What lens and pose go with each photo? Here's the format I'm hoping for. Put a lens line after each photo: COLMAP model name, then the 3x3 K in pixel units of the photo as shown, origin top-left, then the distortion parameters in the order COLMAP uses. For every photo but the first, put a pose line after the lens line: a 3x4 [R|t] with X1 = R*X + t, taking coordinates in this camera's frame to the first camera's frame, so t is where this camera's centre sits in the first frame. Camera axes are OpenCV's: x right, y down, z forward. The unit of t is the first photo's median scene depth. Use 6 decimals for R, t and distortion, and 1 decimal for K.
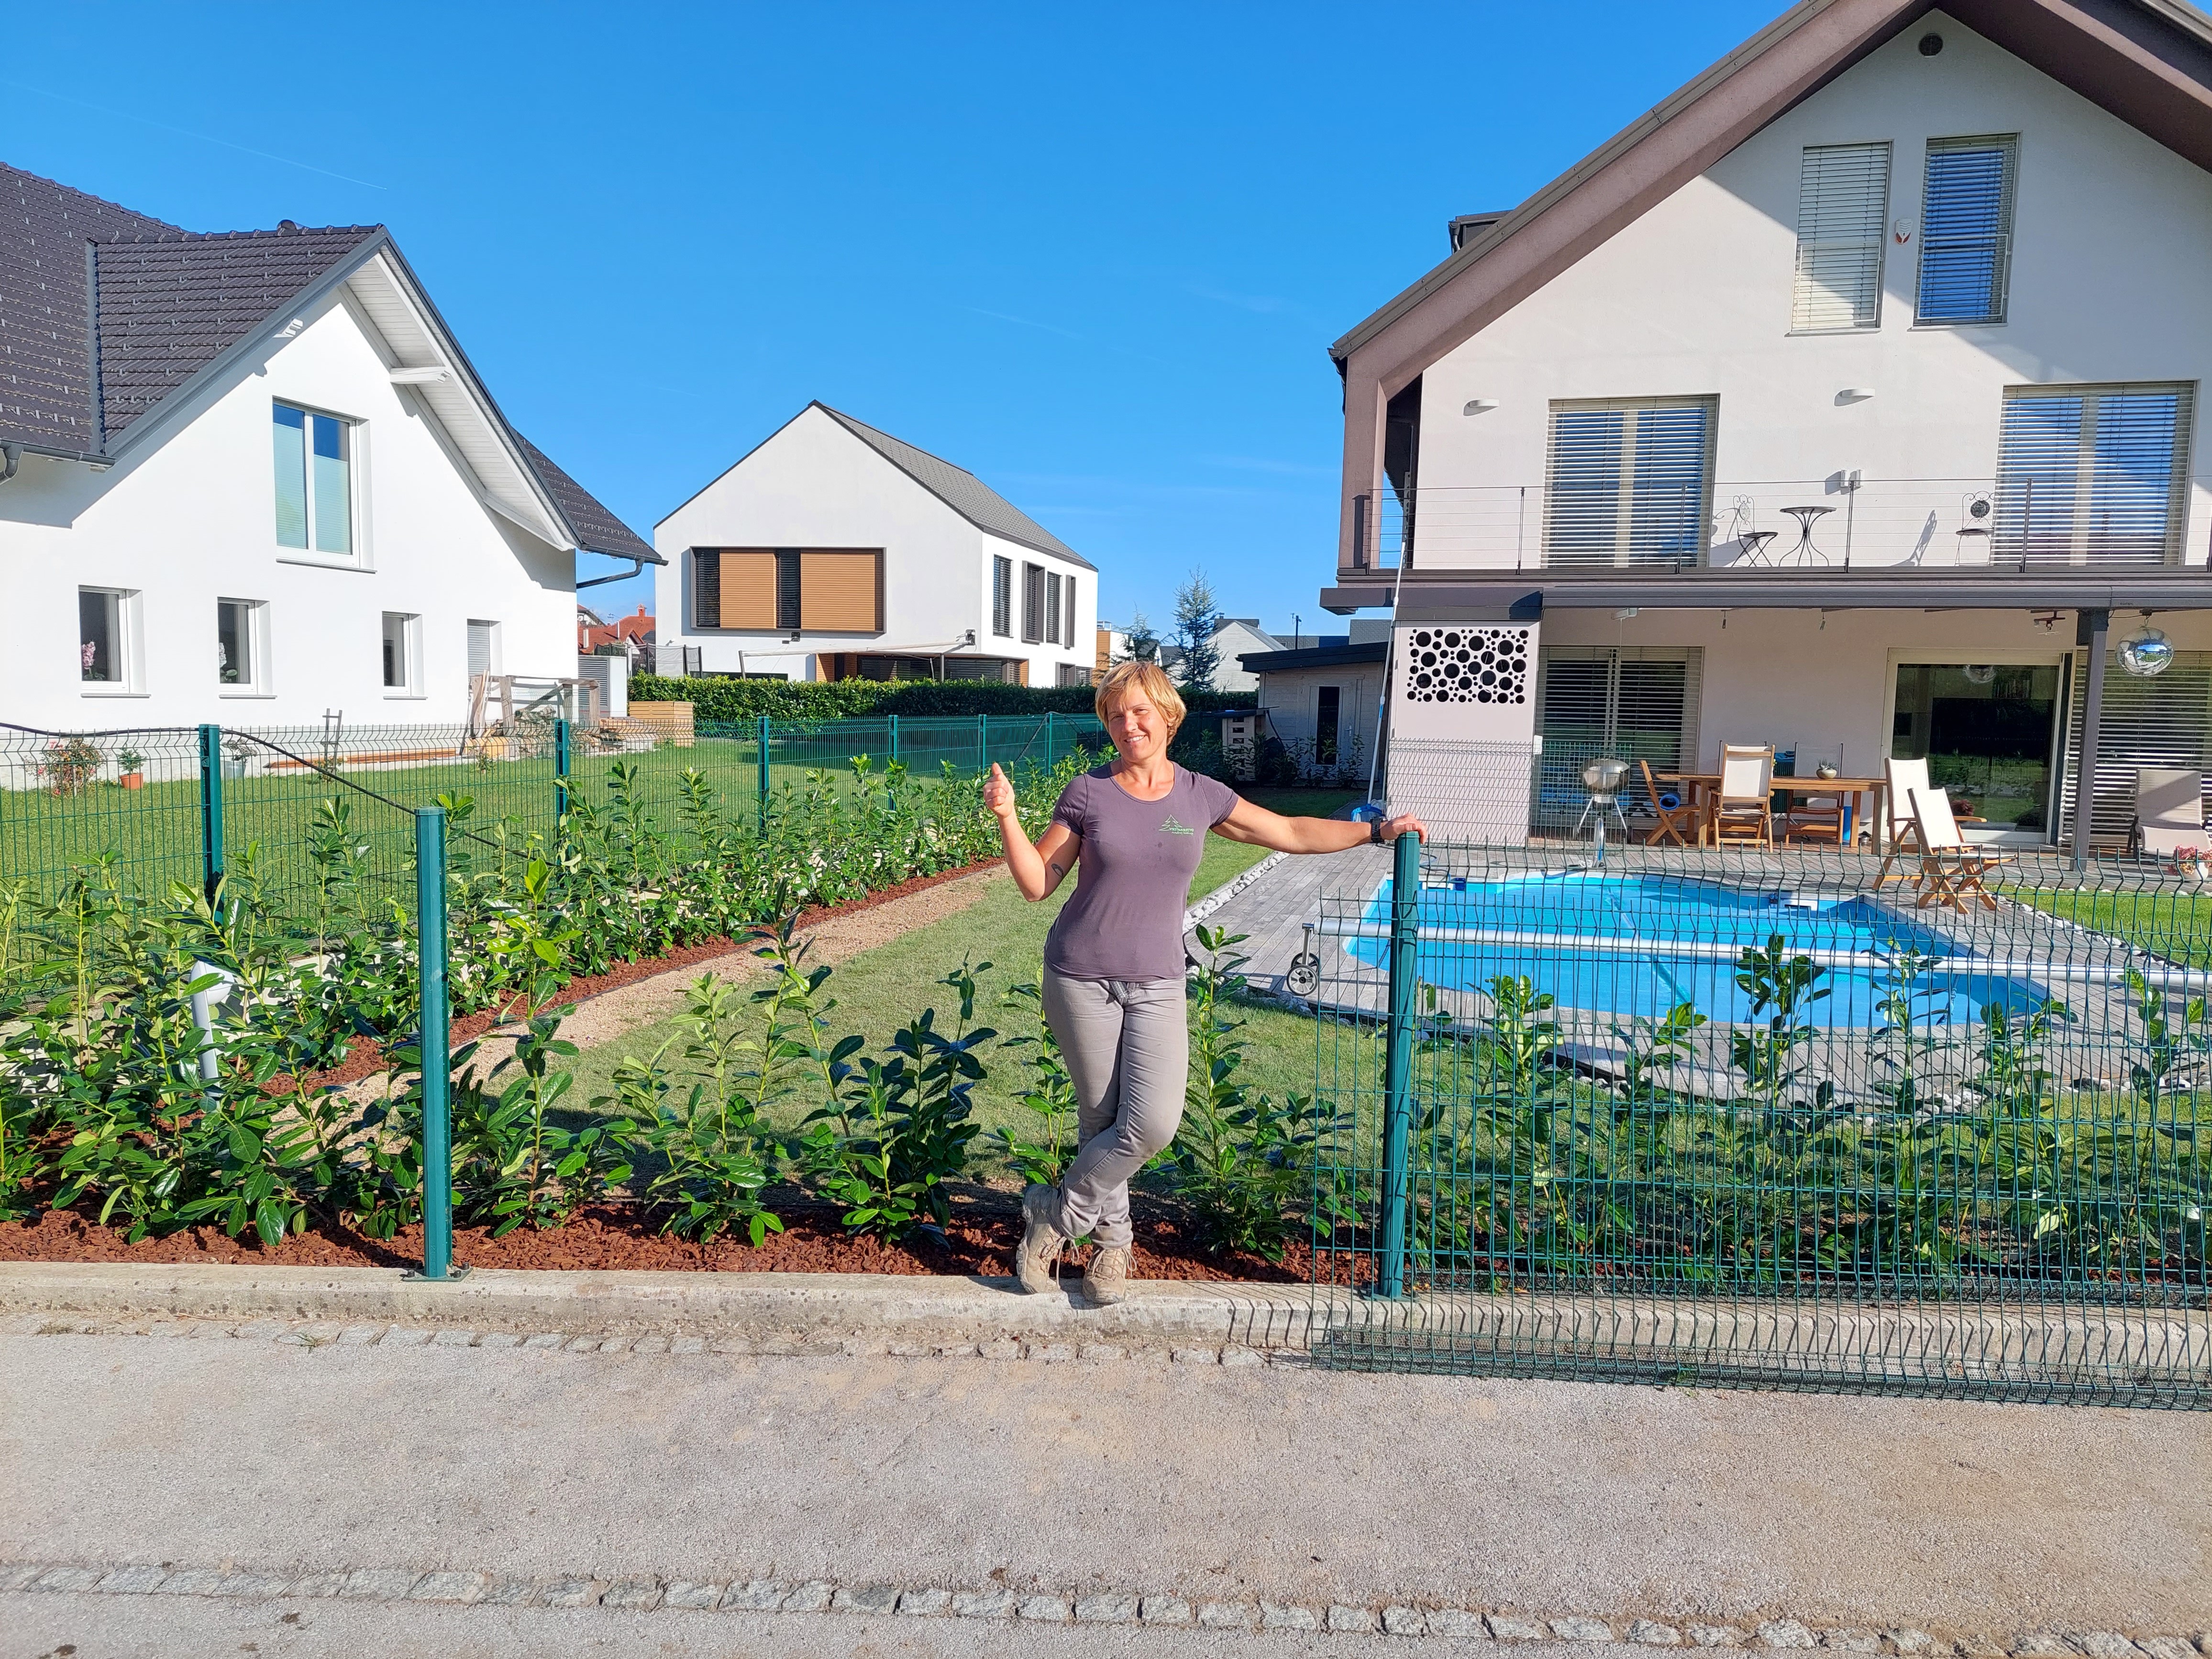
lens RADIAL K [[1538.8, 0, 1106.0], [0, 1538.8, 829.5], [0, 0, 1]] dist [-0.006770, -0.002586]
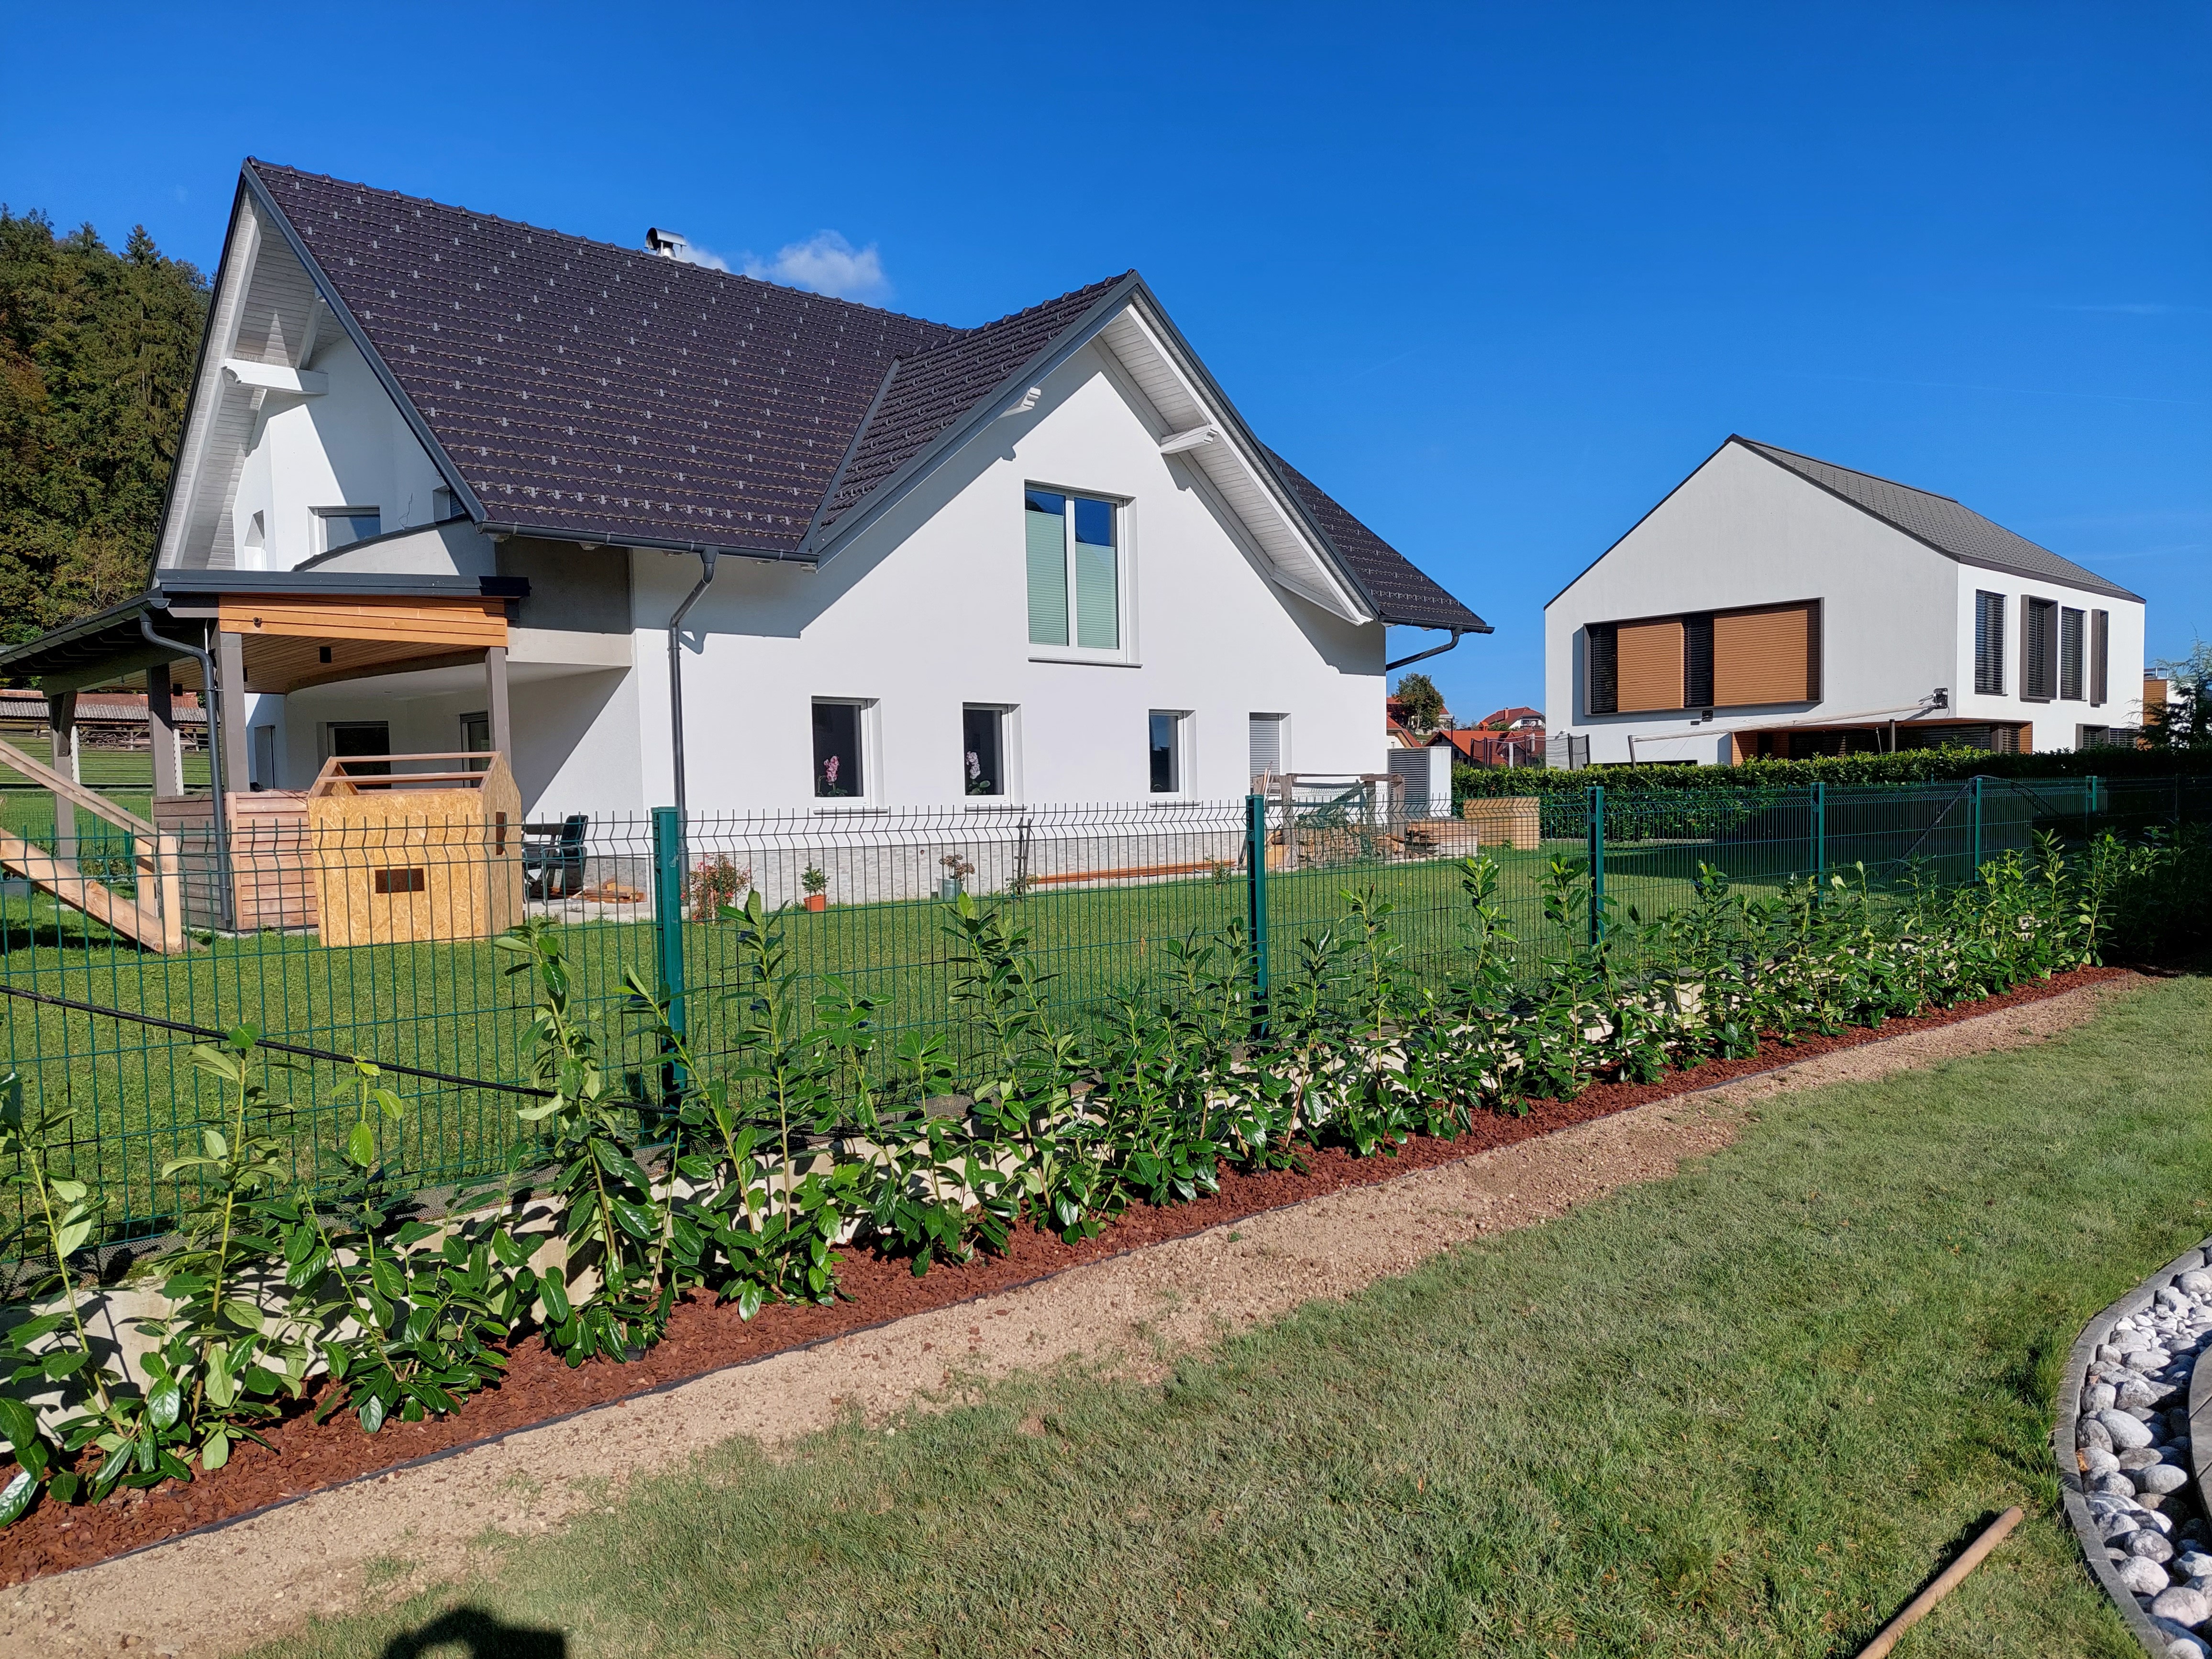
lens RADIAL K [[1594.7, 0, 1104.0], [0, 1594.7, 891.4], [0, 0, 1]] dist [0.087906, -0.088666]
pose [[0.836433, -0.012865, -0.547918, 0.014331], [-0.002259, 0.999635, -0.026919, -0.008595], [0.548064, 0.023754, 0.836099, 0.172677]]
